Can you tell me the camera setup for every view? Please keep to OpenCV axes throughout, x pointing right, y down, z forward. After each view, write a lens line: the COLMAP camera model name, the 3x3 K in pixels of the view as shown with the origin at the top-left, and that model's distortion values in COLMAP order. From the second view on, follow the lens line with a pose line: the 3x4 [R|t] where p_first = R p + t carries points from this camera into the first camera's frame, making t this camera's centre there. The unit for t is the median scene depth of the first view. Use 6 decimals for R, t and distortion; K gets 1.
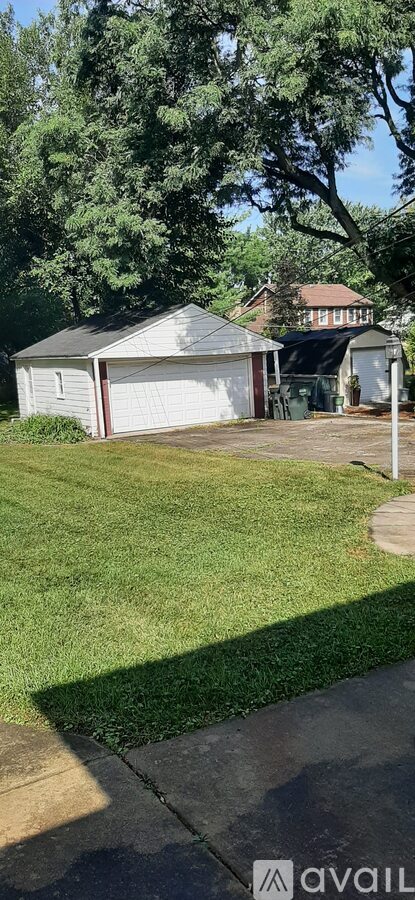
lens RADIAL K [[719.5, 0, 207.8], [0, 719.5, 481.0], [0, 0, 1]] dist [0.061144, -0.003763]
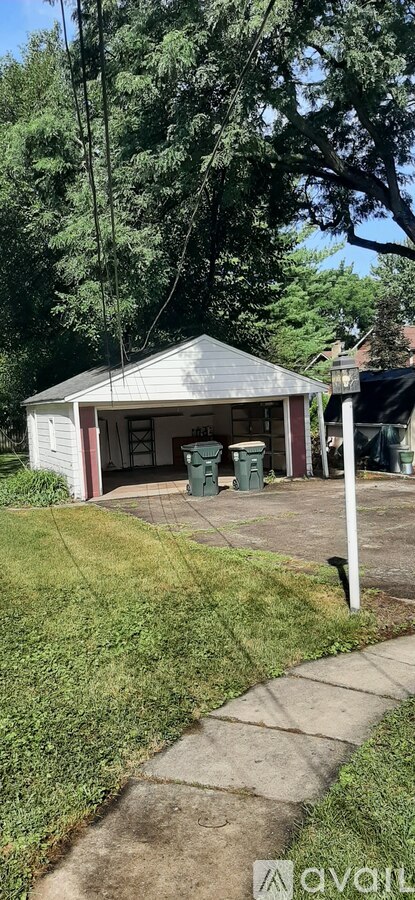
lens RADIAL K [[719.5, 0, 207.8], [0, 719.5, 481.0], [0, 0, 1]] dist [0.061144, -0.003763]
pose [[0.982552, 0.019644, -0.184948, 0.131462], [-0.032045, 0.997416, -0.064304, -0.032533], [0.183207, 0.069109, 0.980642, 0.226685]]
